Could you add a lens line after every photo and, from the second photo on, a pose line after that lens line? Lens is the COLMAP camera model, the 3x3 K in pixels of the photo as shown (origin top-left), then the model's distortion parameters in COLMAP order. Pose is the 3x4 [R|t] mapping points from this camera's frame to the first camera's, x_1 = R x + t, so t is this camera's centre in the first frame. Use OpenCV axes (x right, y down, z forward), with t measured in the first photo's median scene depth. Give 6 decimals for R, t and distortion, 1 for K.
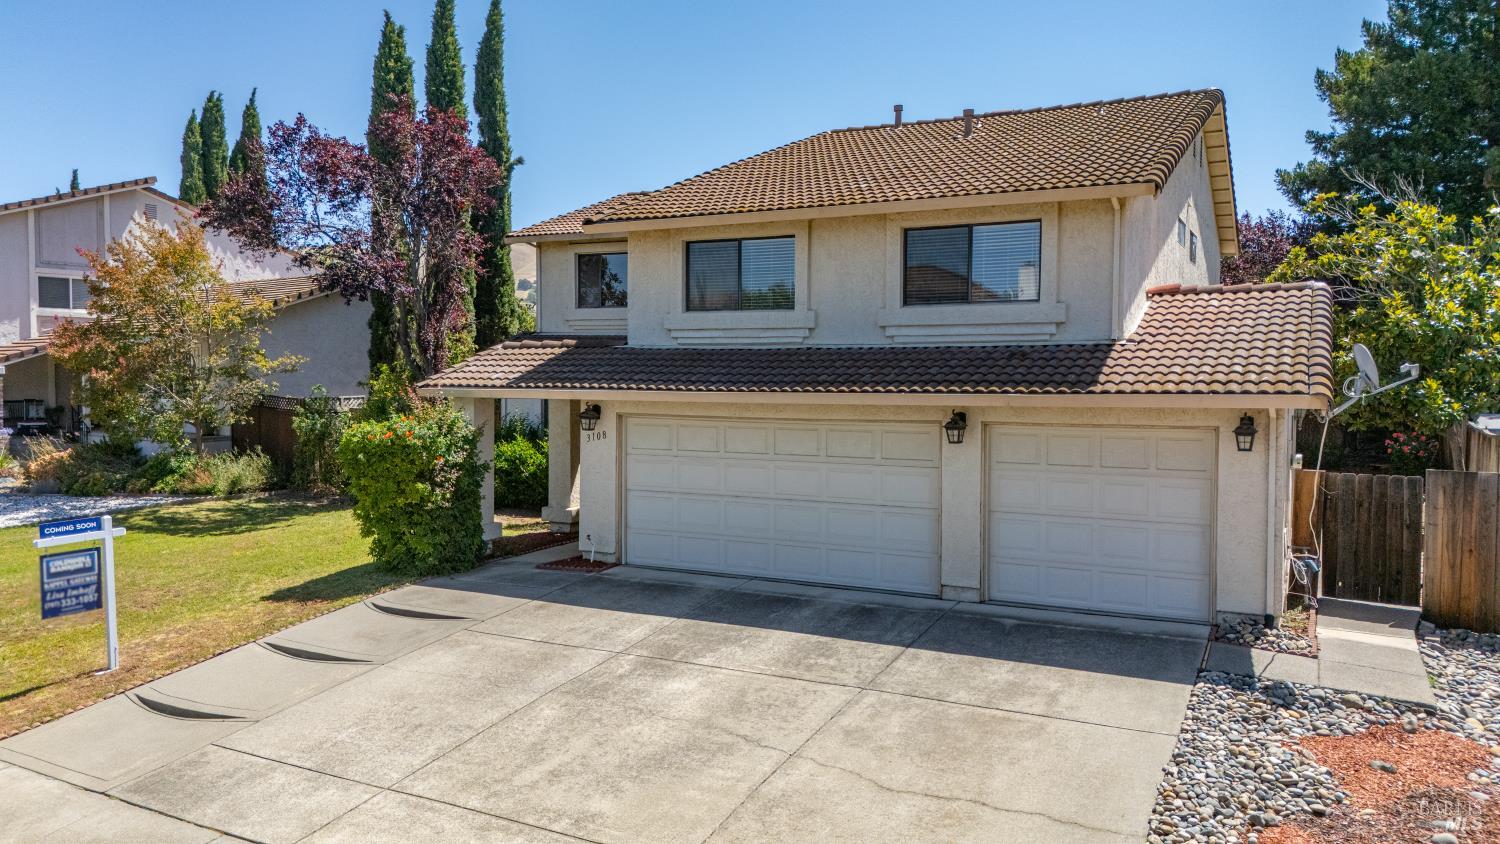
lens RADIAL K [[1096.6, 0, 754.9], [0, 1096.6, 421.4], [0, 0, 1]] dist [0.059196, -0.047211]
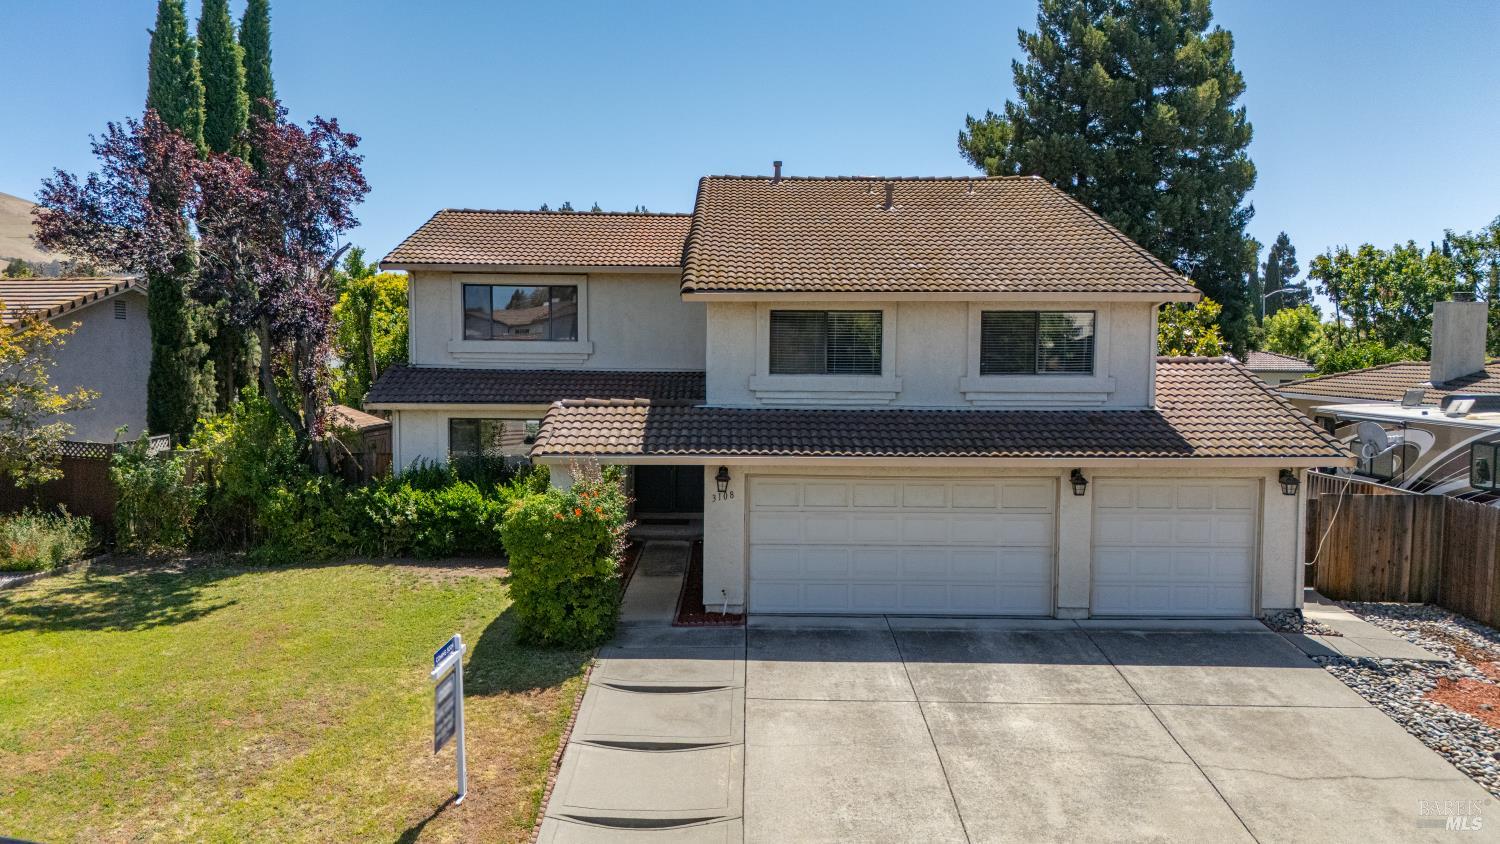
lens RADIAL K [[1096.6, 0, 753.8], [0, 1096.6, 419.6], [0, 0, 1]] dist [0.059196, -0.047211]
pose [[0.887202, -0.029412, 0.460442, -0.799149], [0.017484, 0.999392, 0.030150, -0.122169], [-0.461049, -0.018699, 0.887178, 0.062476]]
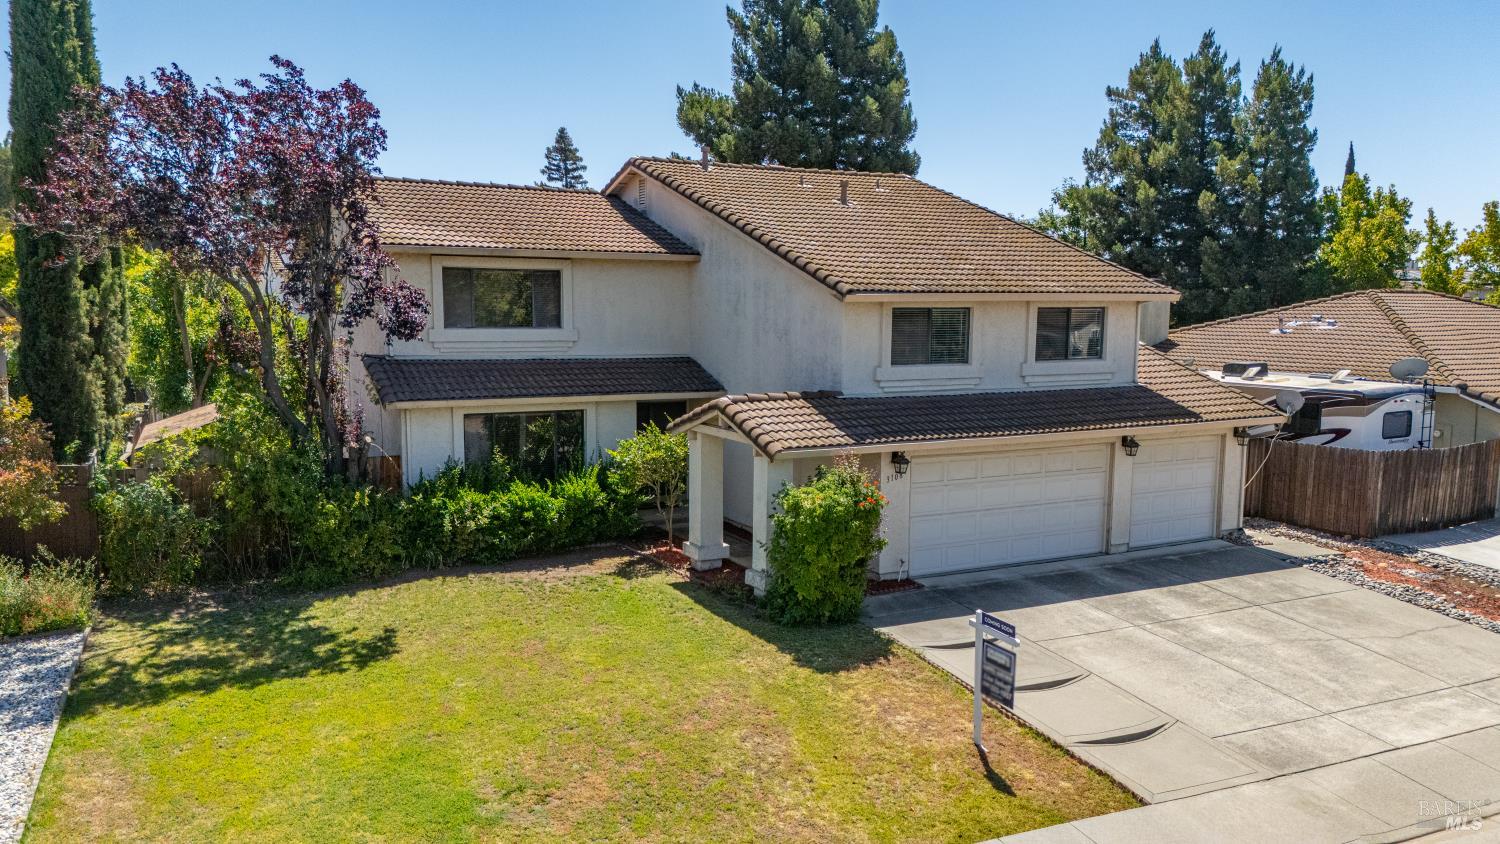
lens RADIAL K [[1147.5, 0, 743.8], [0, 1147.5, 458.2], [0, 0, 1]] dist [0.039809, -0.014972]
pose [[0.571317, -0.113264, 0.812876, -1.655569], [0.031573, 0.992732, 0.116134, -0.208329], [-0.820122, -0.040684, 0.570741, 0.560227]]
